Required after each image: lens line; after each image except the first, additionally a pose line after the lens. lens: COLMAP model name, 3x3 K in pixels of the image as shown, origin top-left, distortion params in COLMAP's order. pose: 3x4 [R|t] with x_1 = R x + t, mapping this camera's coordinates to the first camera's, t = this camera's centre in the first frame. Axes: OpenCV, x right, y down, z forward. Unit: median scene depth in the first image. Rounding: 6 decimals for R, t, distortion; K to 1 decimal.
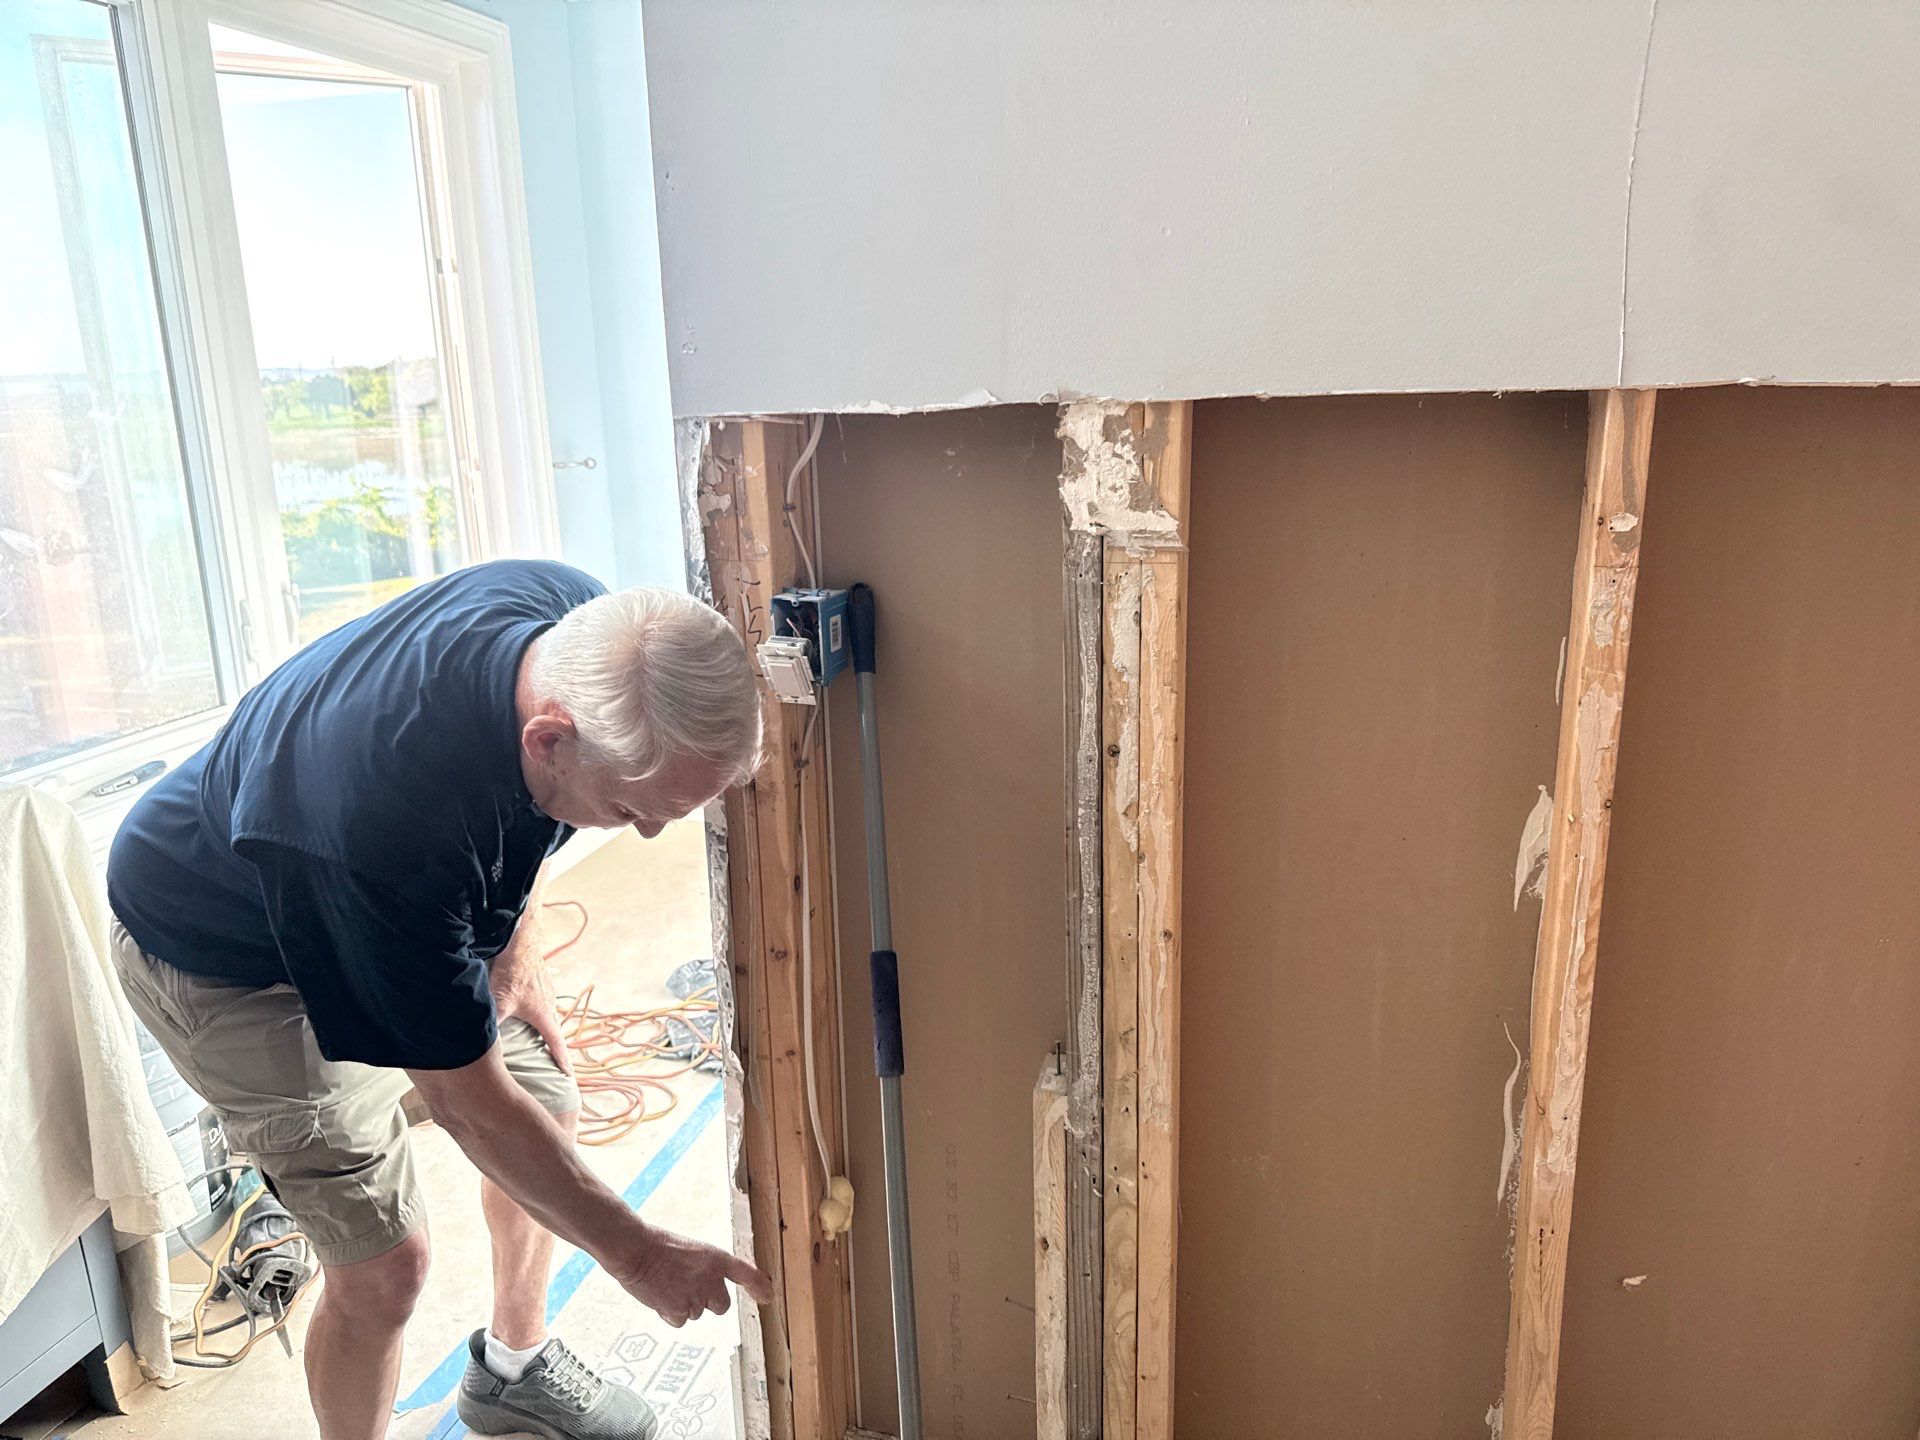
lens RADIAL K [[1357.1, 0, 960.0], [0, 1357.1, 720.0], [0, 0, 1]] dist [0.108496, -0.124816]
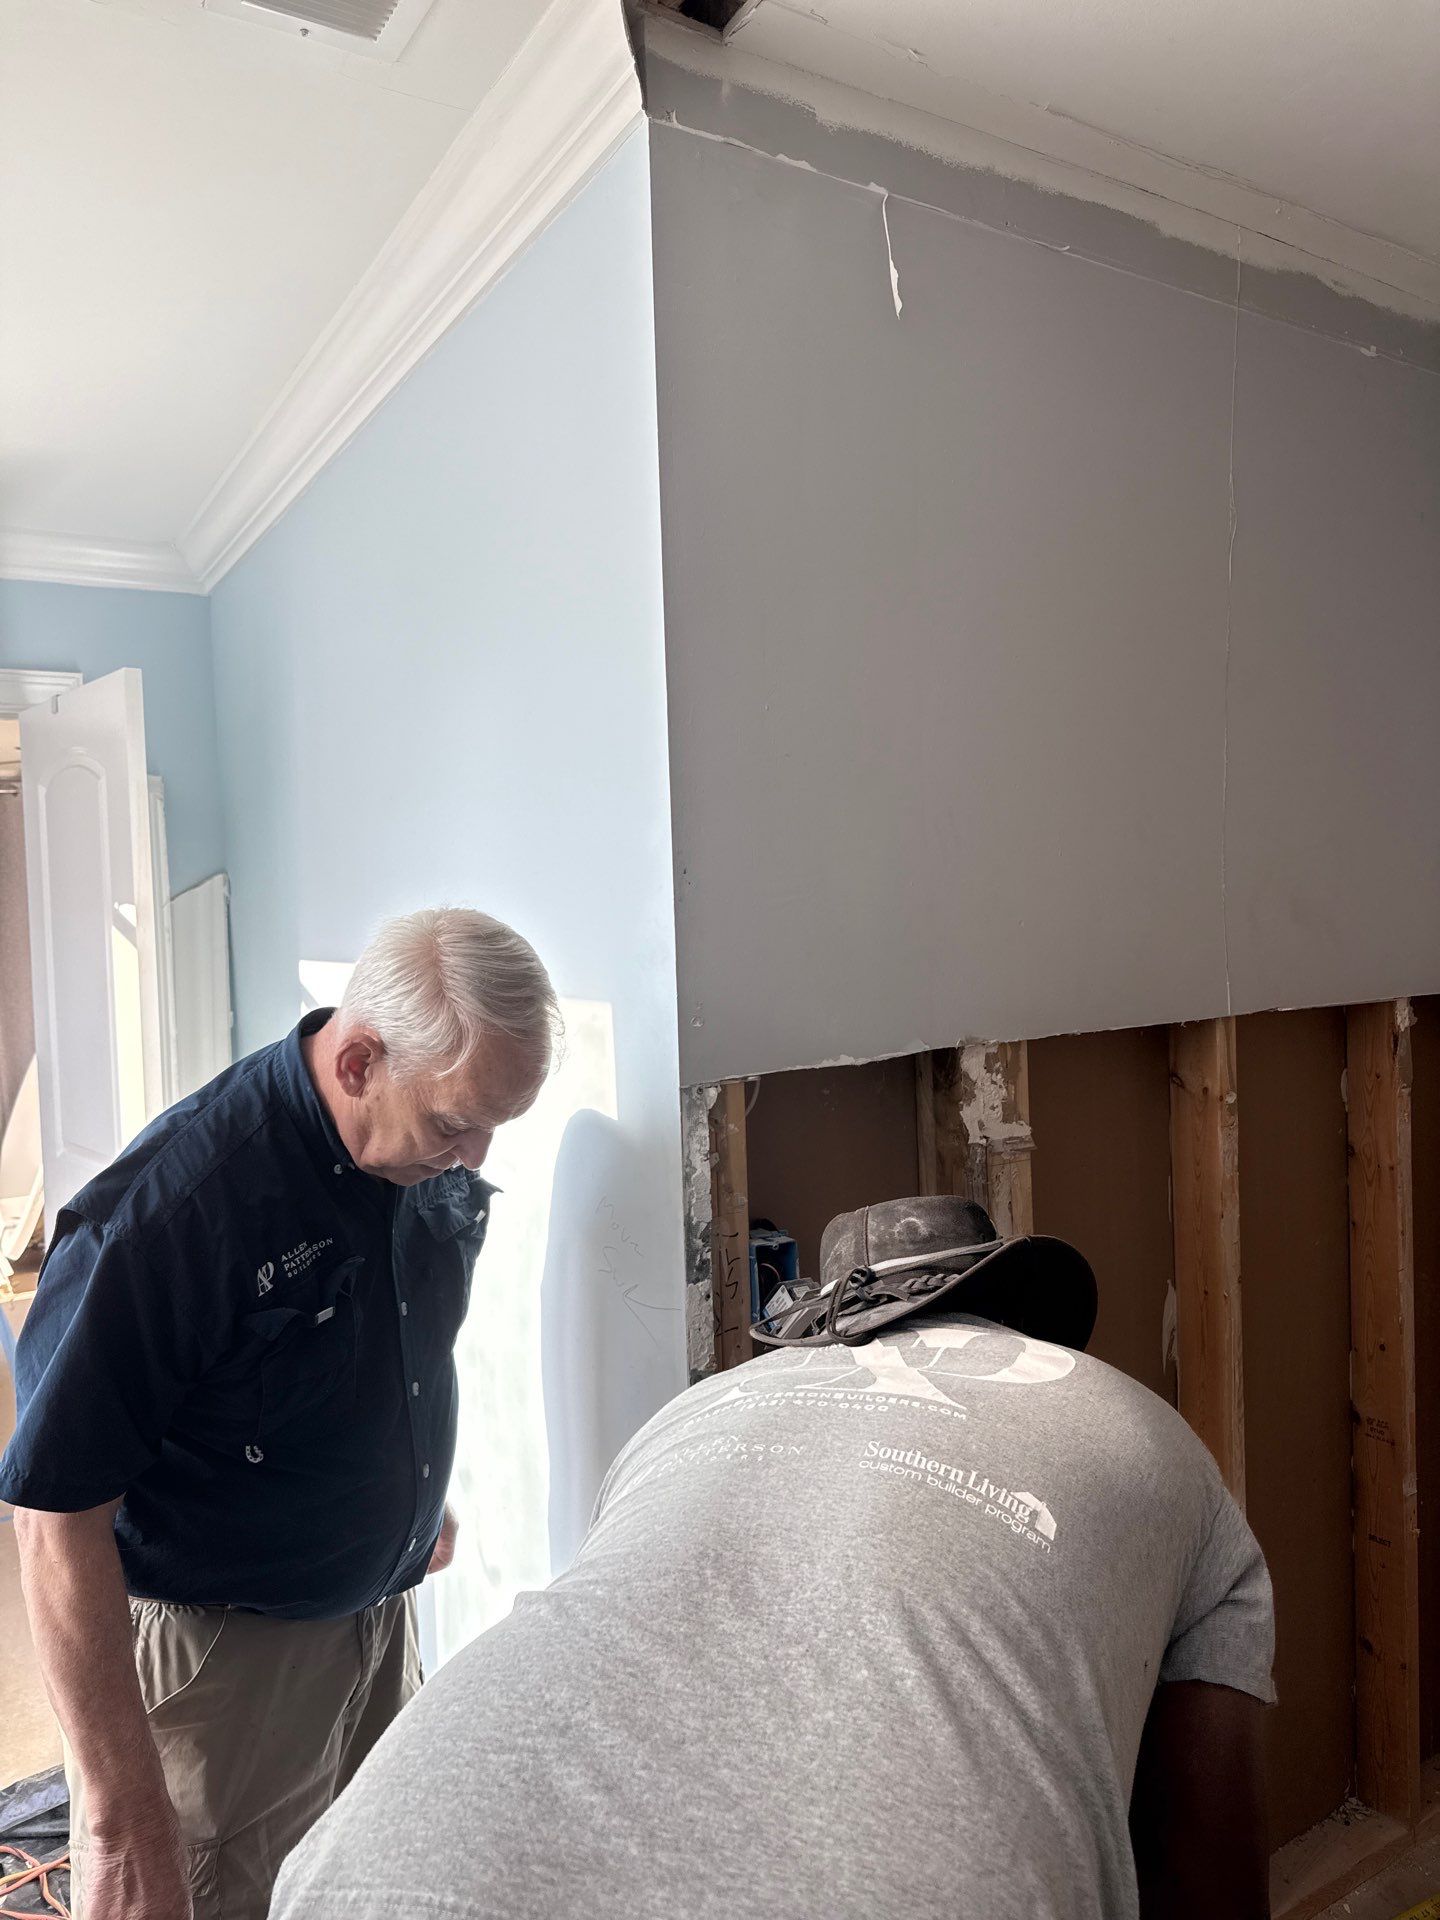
lens RADIAL K [[1357.1, 0, 720.0], [0, 1357.1, 960.0], [0, 0, 1]] dist [0.108496, -0.124816]
pose [[0.681529, -0.027364, 0.731279, -0.998515], [0.206773, 0.965780, -0.156567, -0.156469], [-0.701970, 0.257914, 0.663866, 0.291876]]
